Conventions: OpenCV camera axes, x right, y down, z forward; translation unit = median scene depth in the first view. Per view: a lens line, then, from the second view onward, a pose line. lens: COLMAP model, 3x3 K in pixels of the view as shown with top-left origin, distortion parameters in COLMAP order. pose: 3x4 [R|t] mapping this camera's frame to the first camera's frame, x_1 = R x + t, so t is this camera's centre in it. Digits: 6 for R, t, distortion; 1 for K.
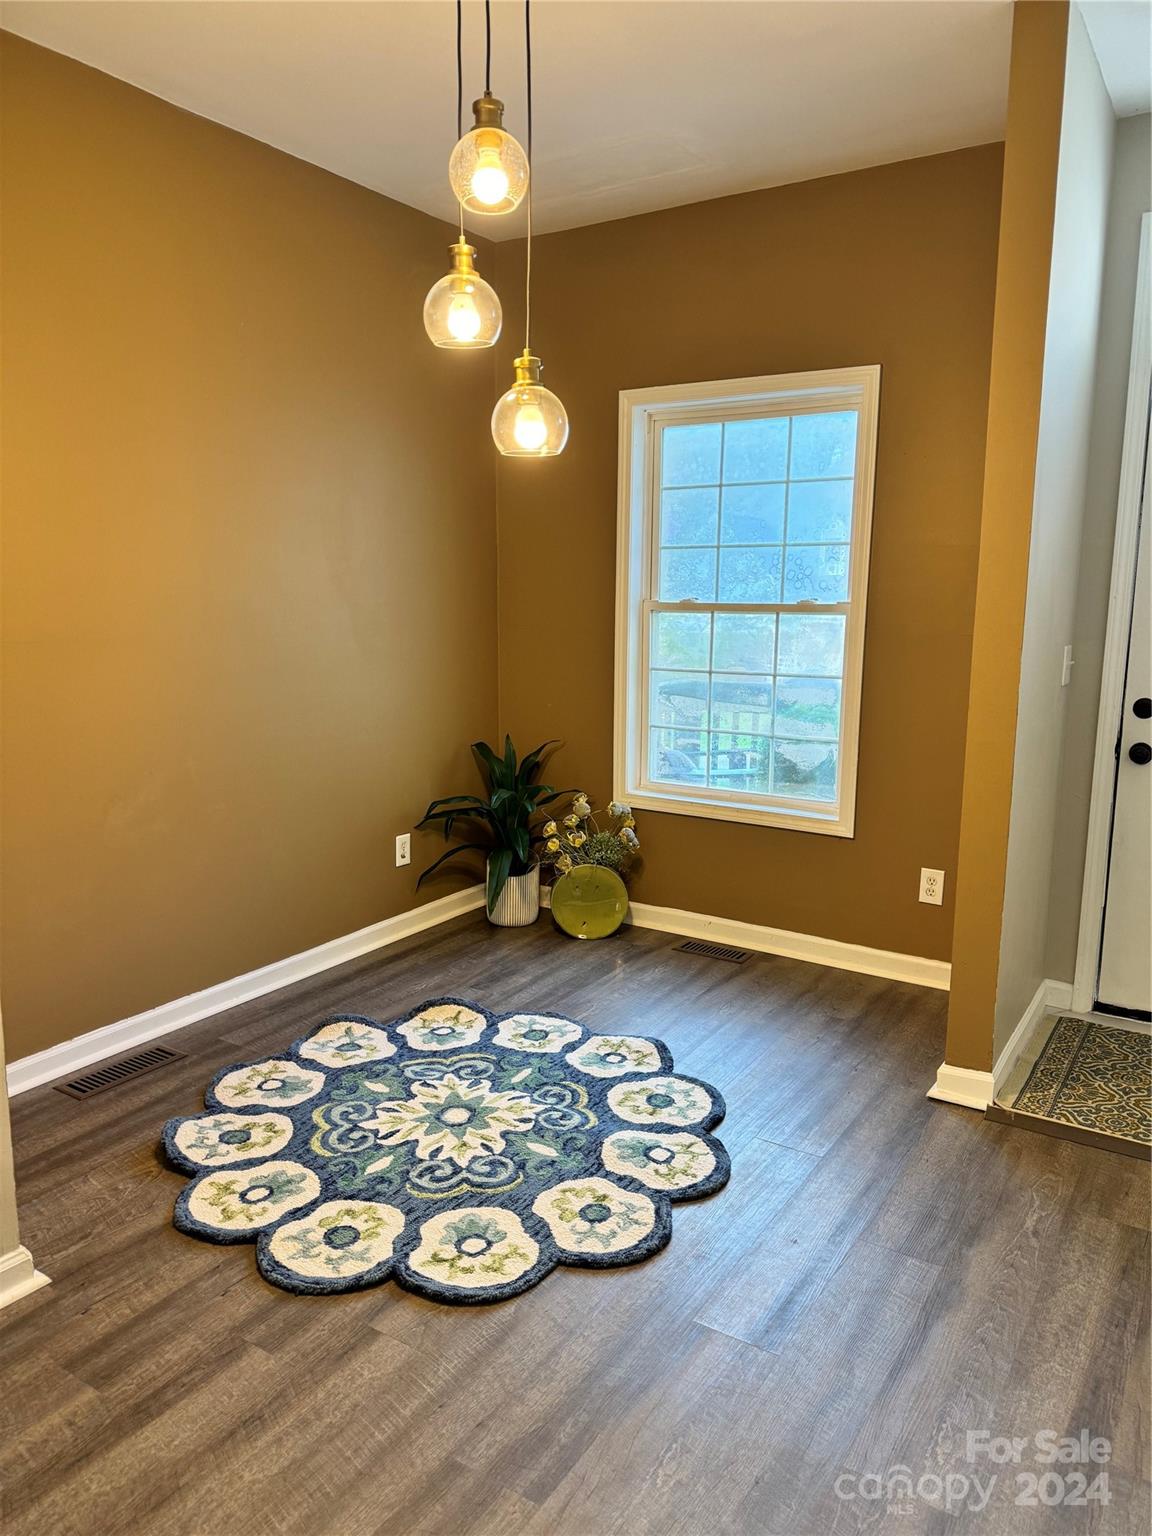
lens RADIAL K [[1070.8, 0, 536.8], [0, 1070.8, 765.4], [0, 0, 1]] dist [0.034806, -0.046257]
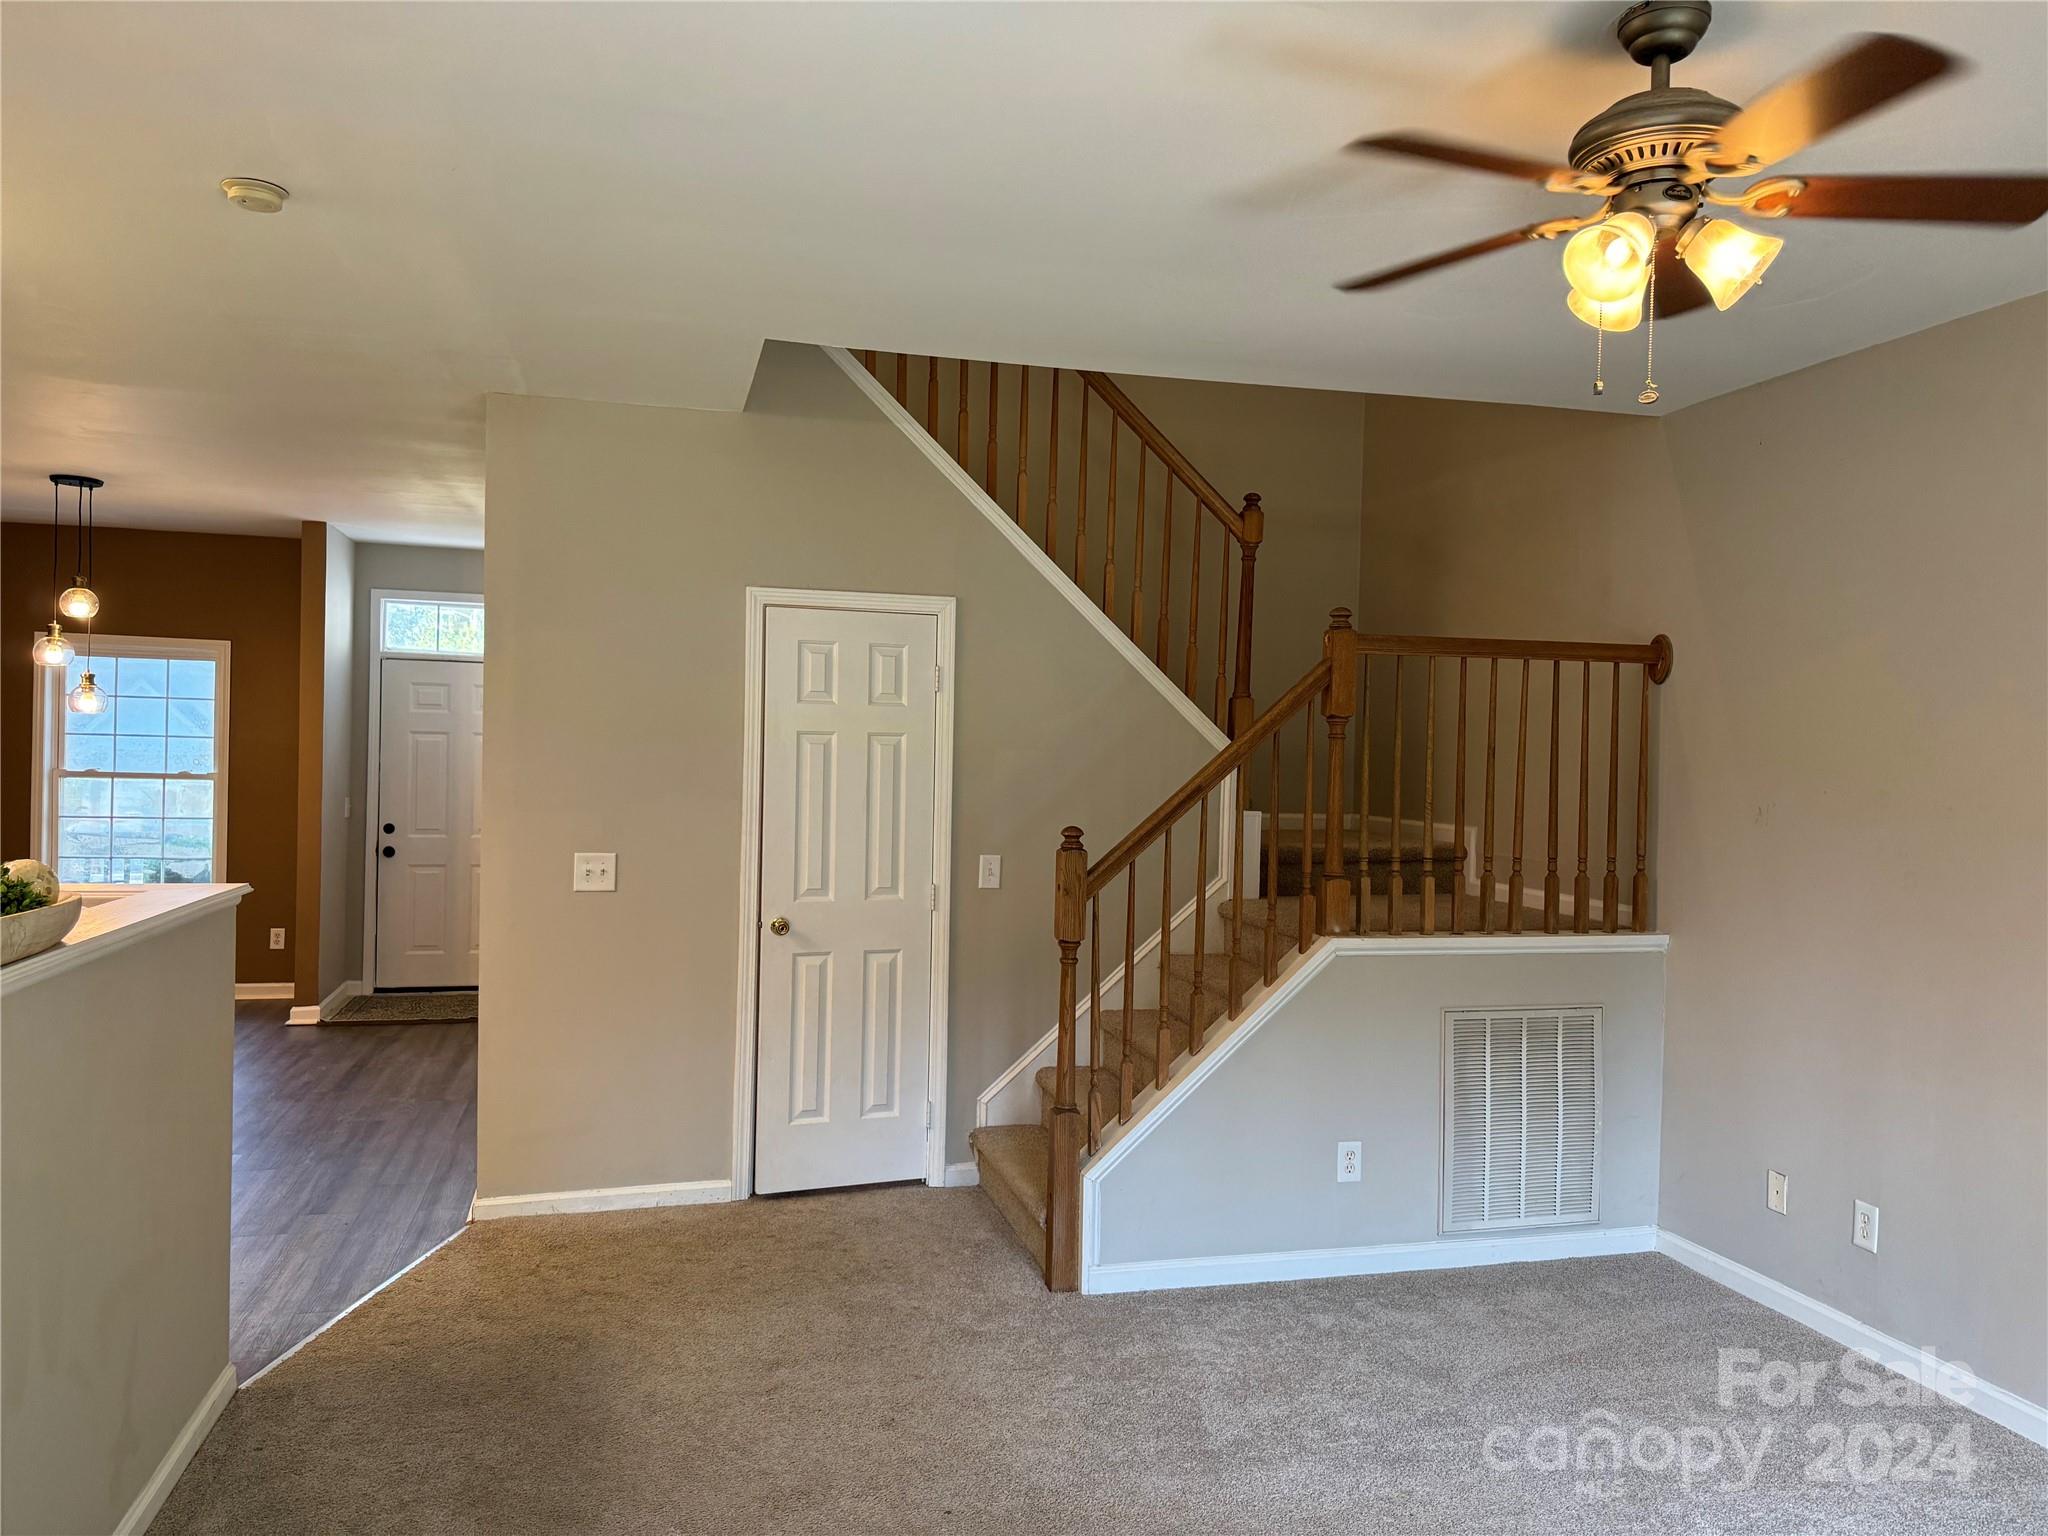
lens RADIAL K [[1427.7, 0, 1018.8], [0, 1427.7, 779.4], [0, 0, 1]] dist [0.034806, -0.046257]
pose [[0.650055, -0.004055, 0.759876, -0.912577], [0.099521, 0.991827, -0.079845, 0.245617], [-0.753342, 0.127527, 0.645146, -2.113468]]
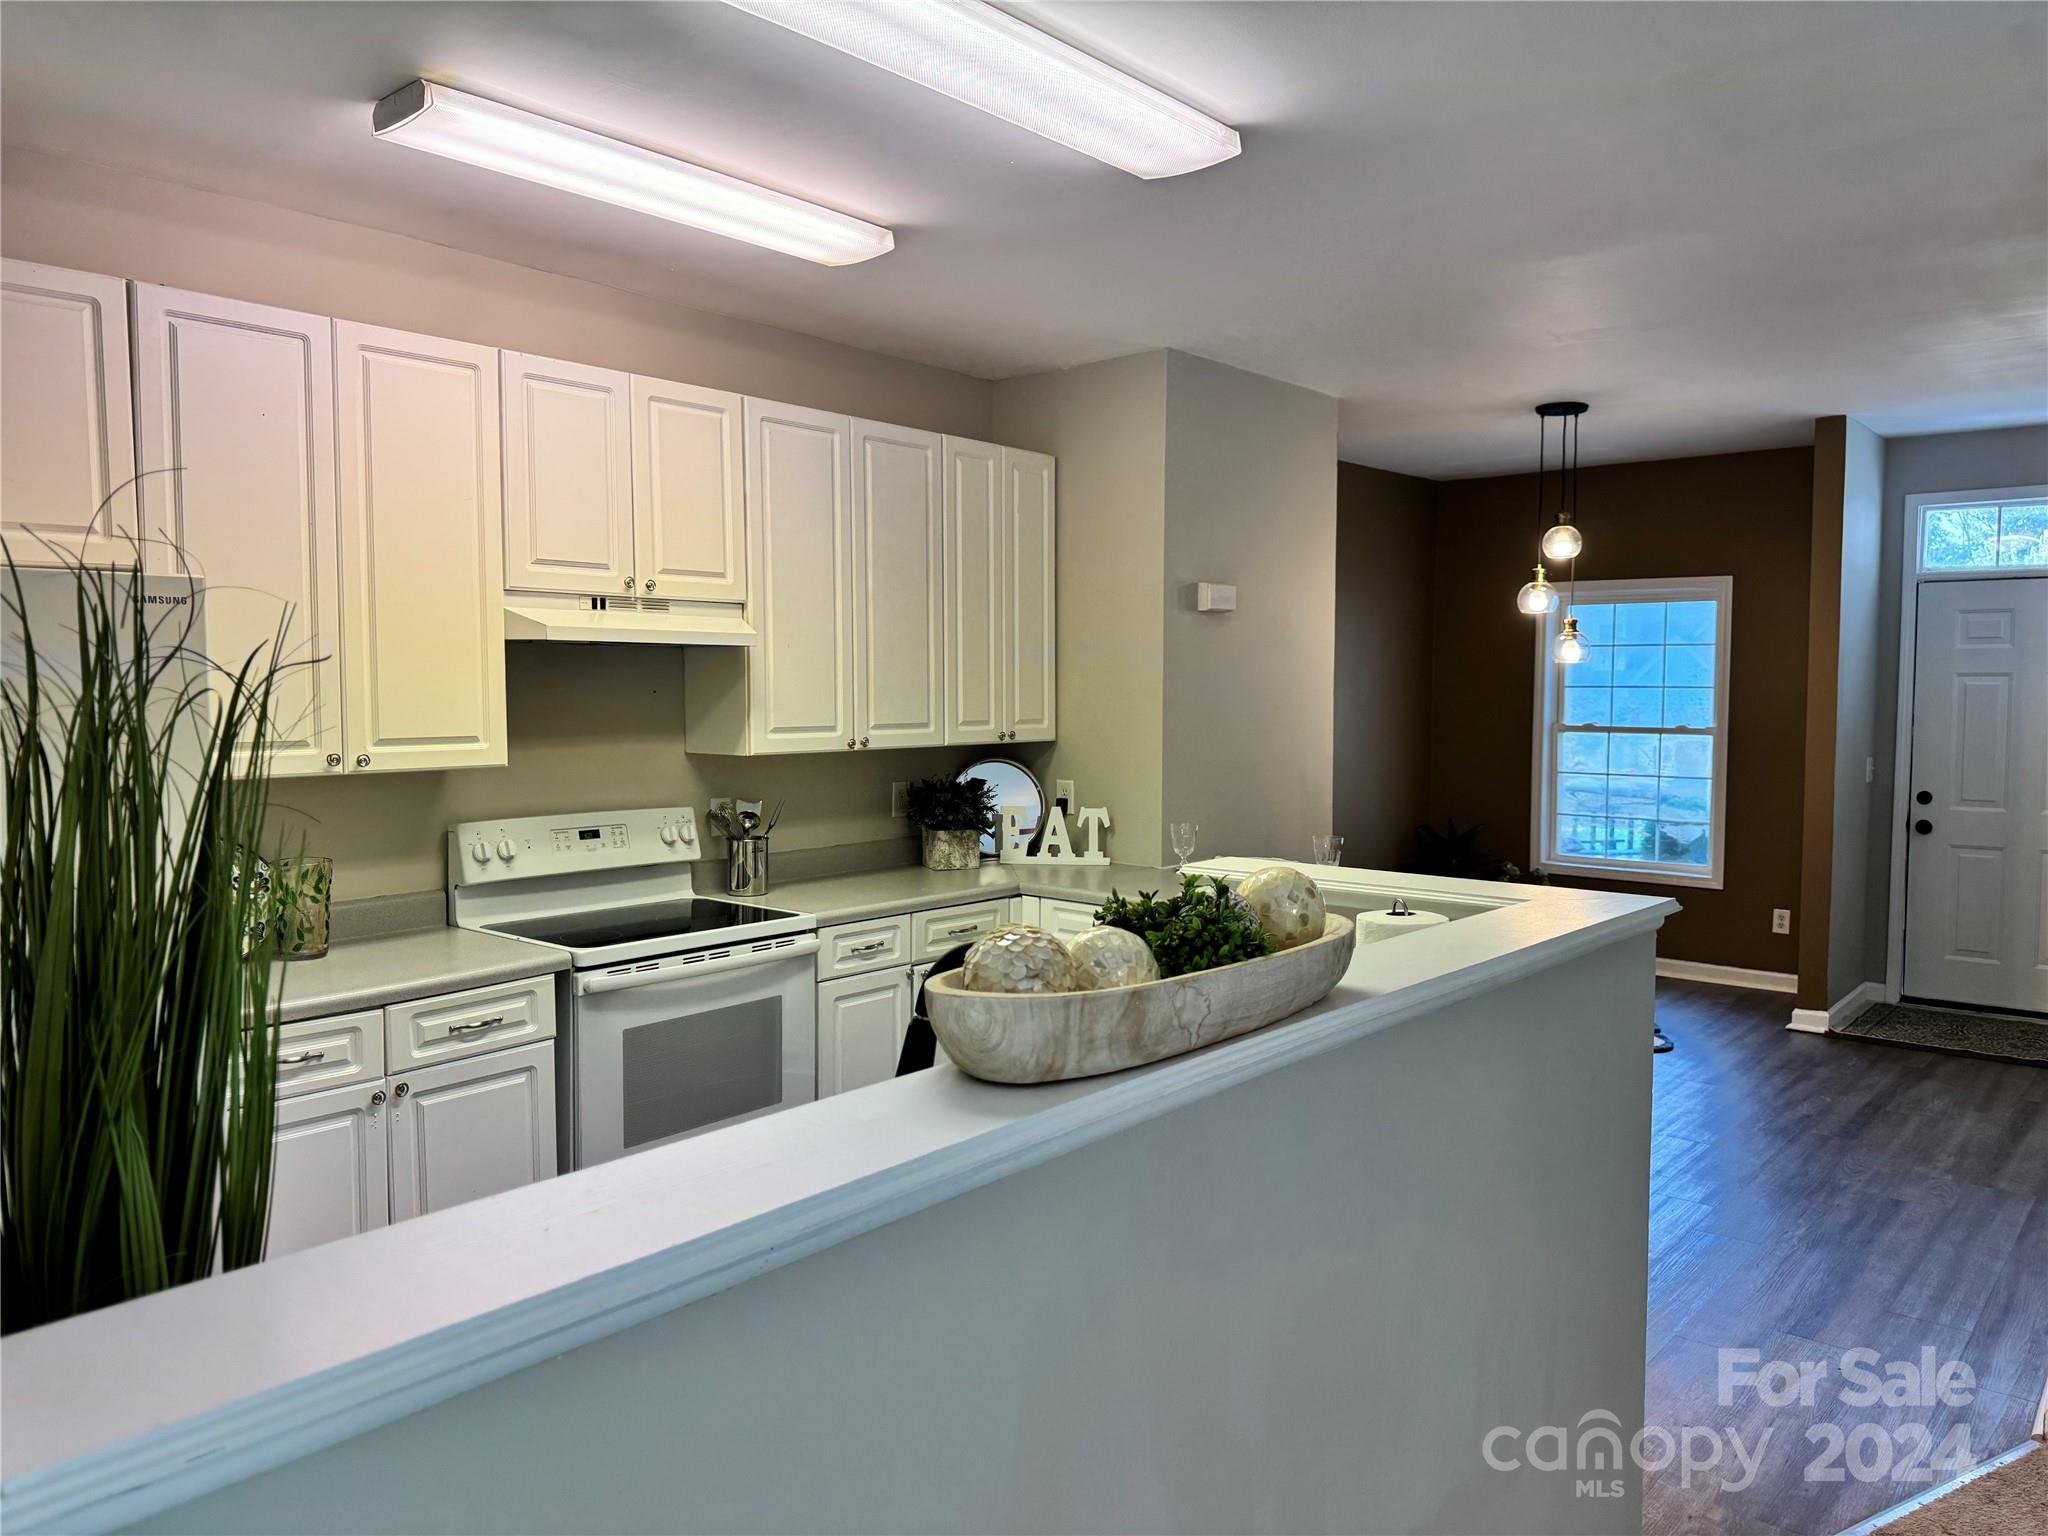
lens RADIAL K [[1427.7, 0, 1020.7], [0, 1427.7, 765.5], [0, 0, 1]] dist [0.034806, -0.046257]
pose [[0.993274, 0.002085, -0.115767, -0.657823], [-0.014055, 0.994615, -0.102680, 0.178623], [0.114930, 0.103616, 0.987955, -1.618115]]
